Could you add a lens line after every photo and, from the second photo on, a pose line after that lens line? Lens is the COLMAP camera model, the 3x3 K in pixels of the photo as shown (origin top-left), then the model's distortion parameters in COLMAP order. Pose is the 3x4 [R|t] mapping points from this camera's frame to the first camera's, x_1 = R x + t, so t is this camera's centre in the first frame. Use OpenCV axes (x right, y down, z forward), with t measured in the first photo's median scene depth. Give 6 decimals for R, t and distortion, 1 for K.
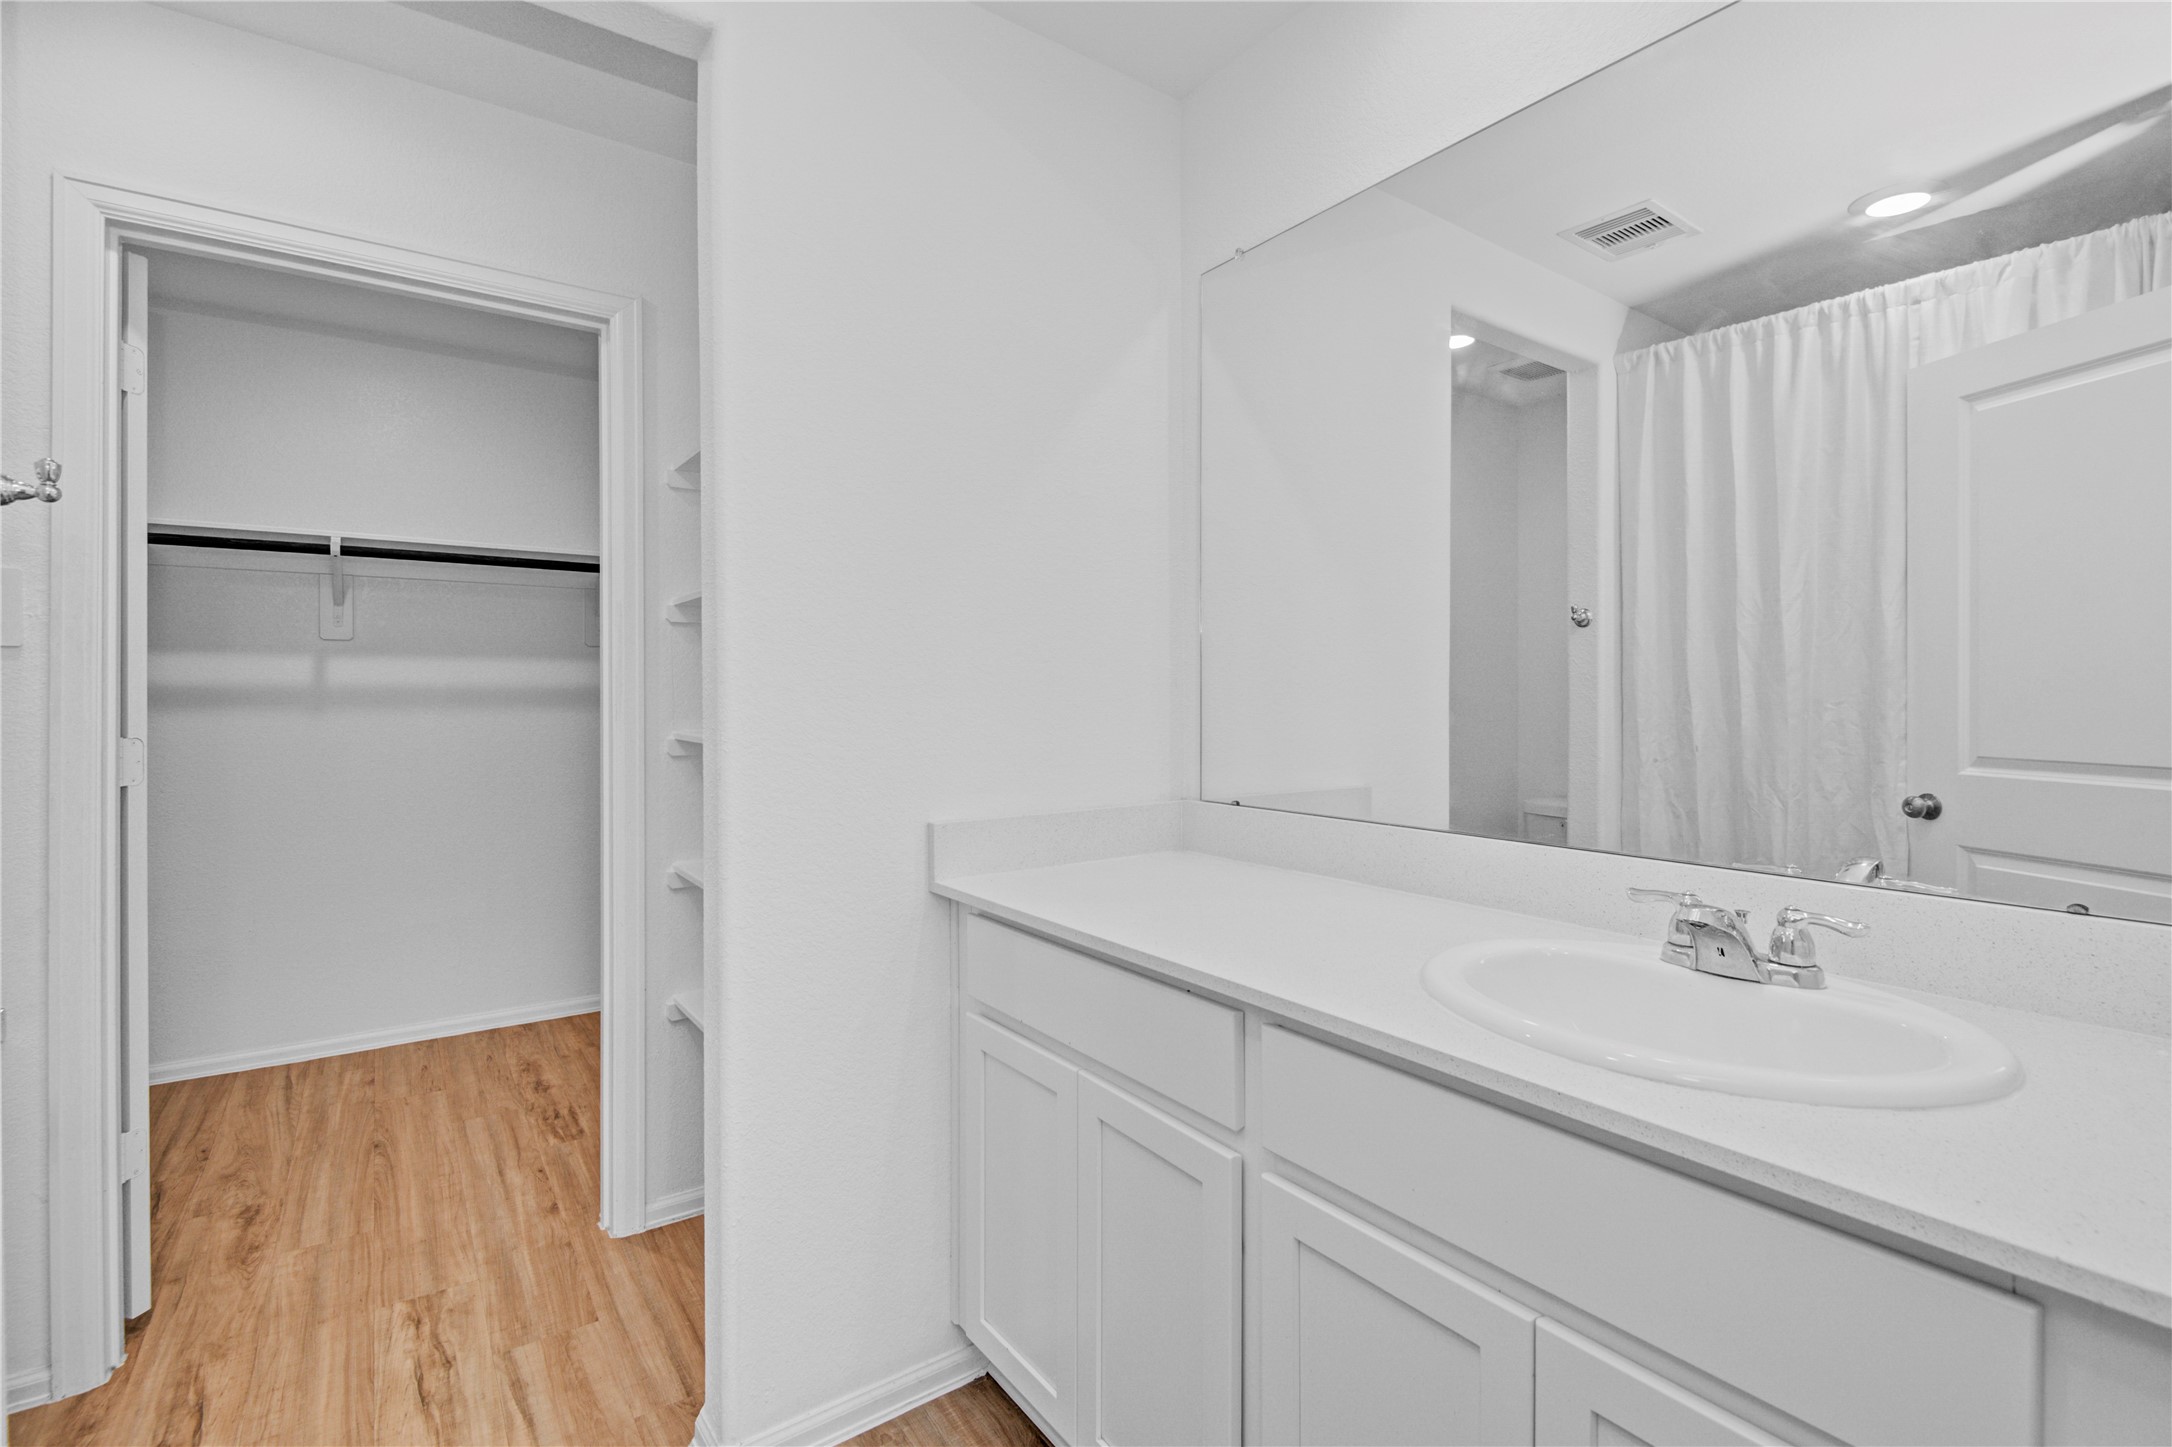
lens RADIAL K [[987.5, 0, 1076.9], [0, 987.5, 701.4], [0, 0, 1]] dist [-0.002334, -0.002463]
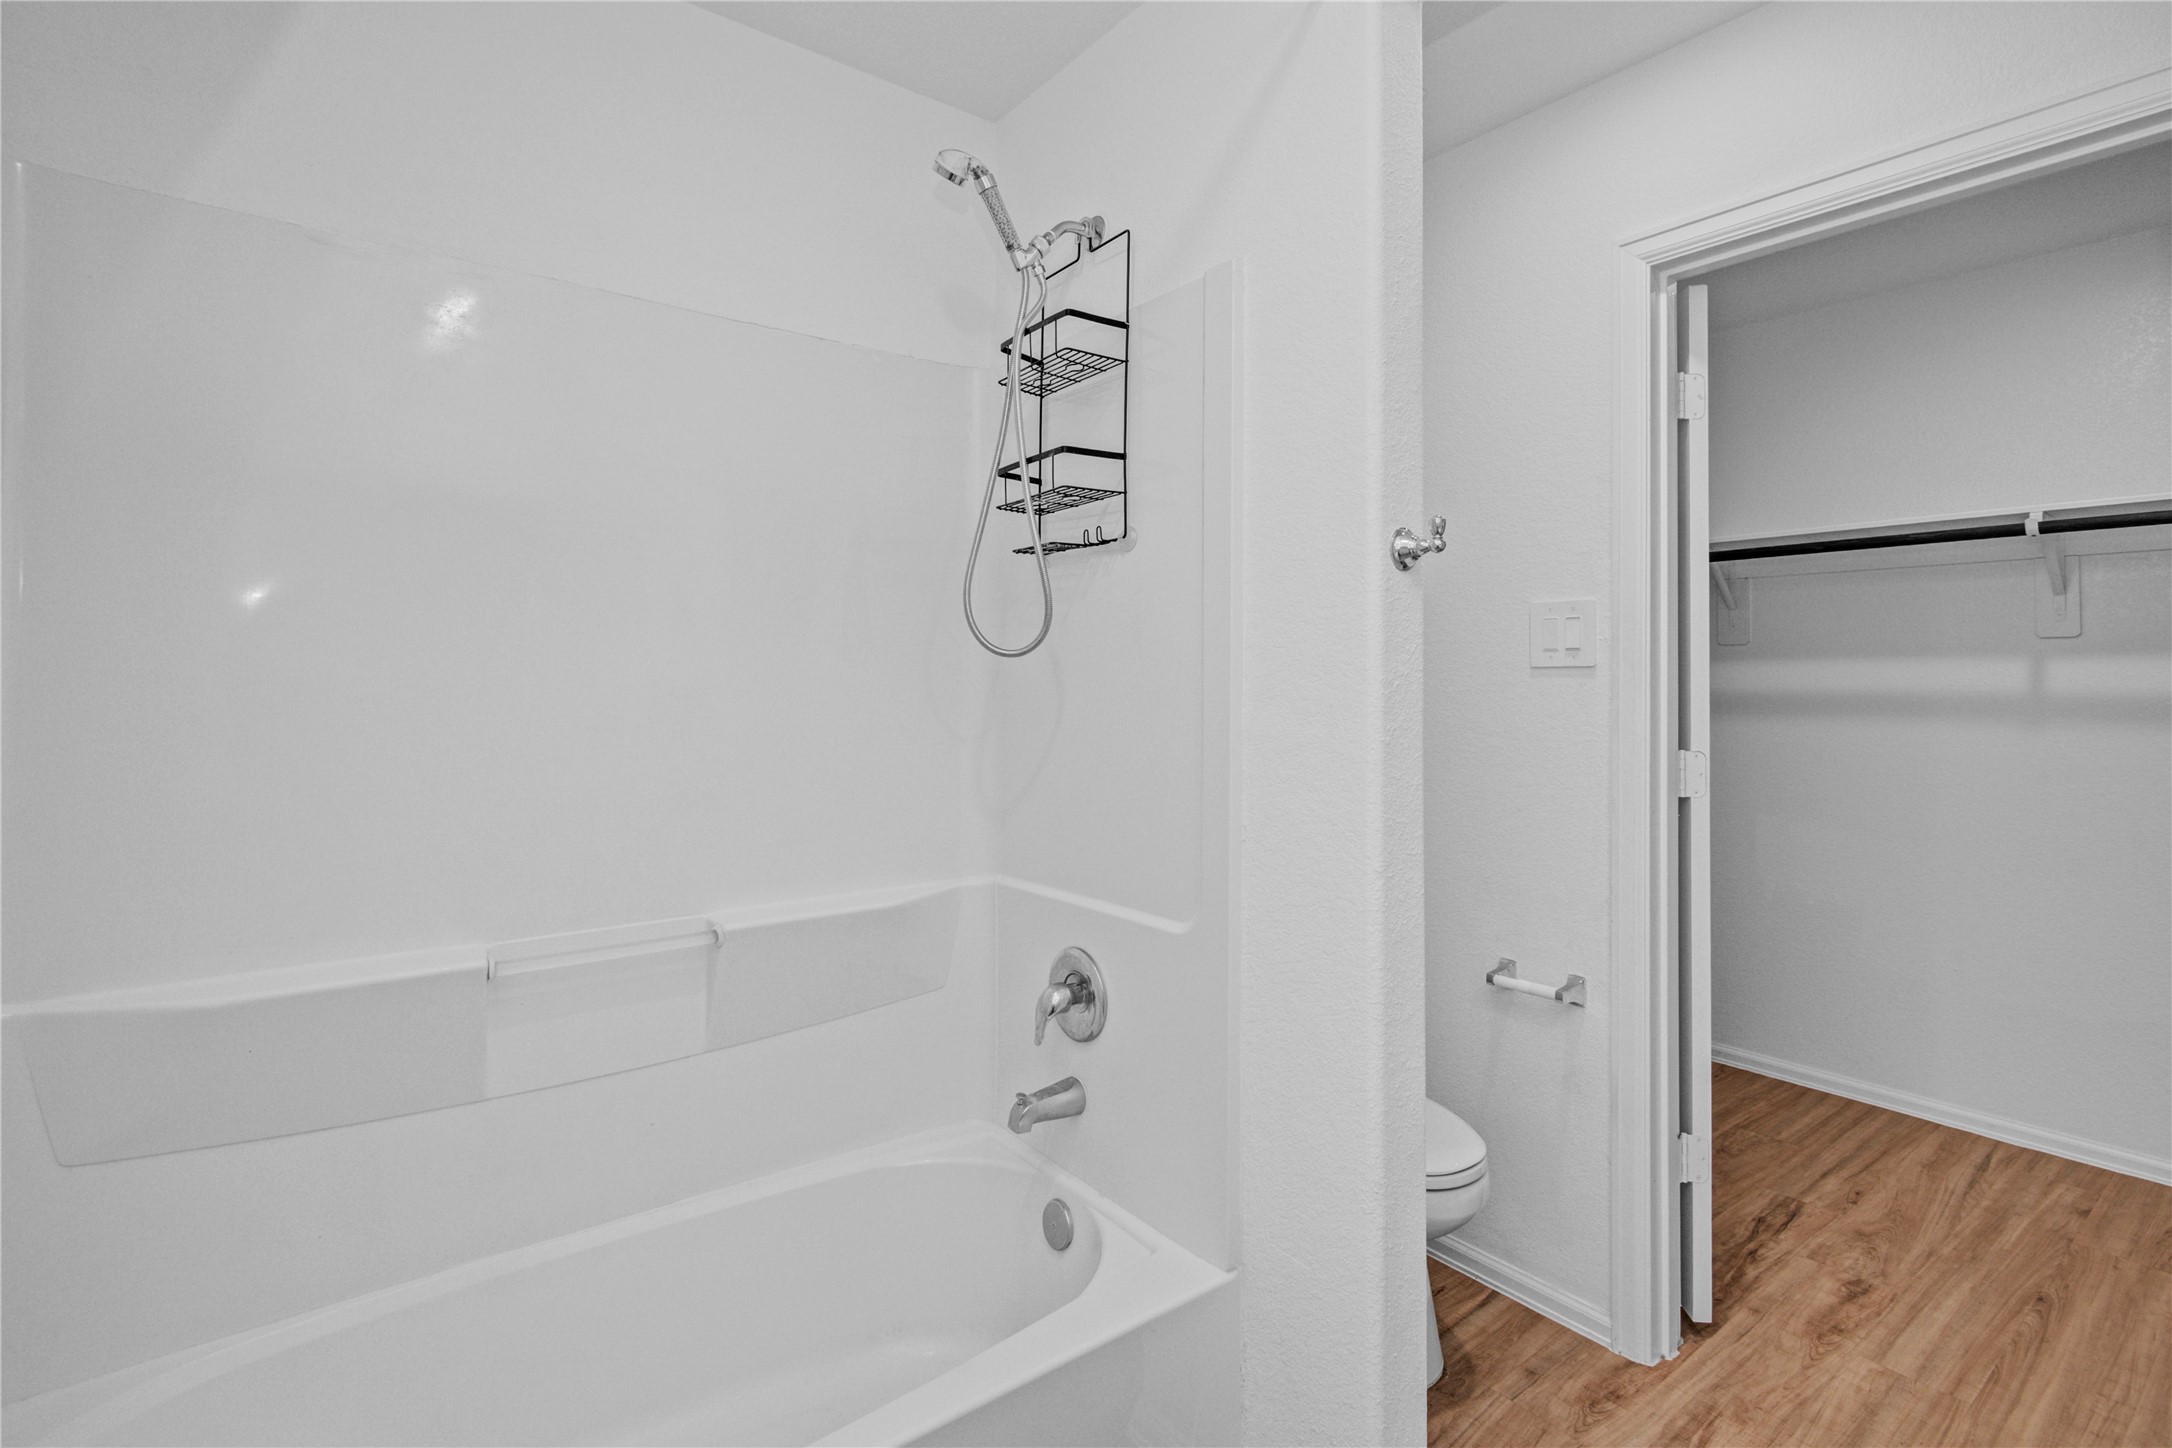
lens RADIAL K [[987.5, 0, 1029.9], [0, 987.5, 666.7], [0, 0, 1]] dist [-0.002334, -0.002463]
pose [[0.028268, -0.024780, -0.999293, 0.045497], [-0.010609, 0.999629, -0.025088, -0.014831], [0.999544, 0.011310, 0.027994, 0.216491]]
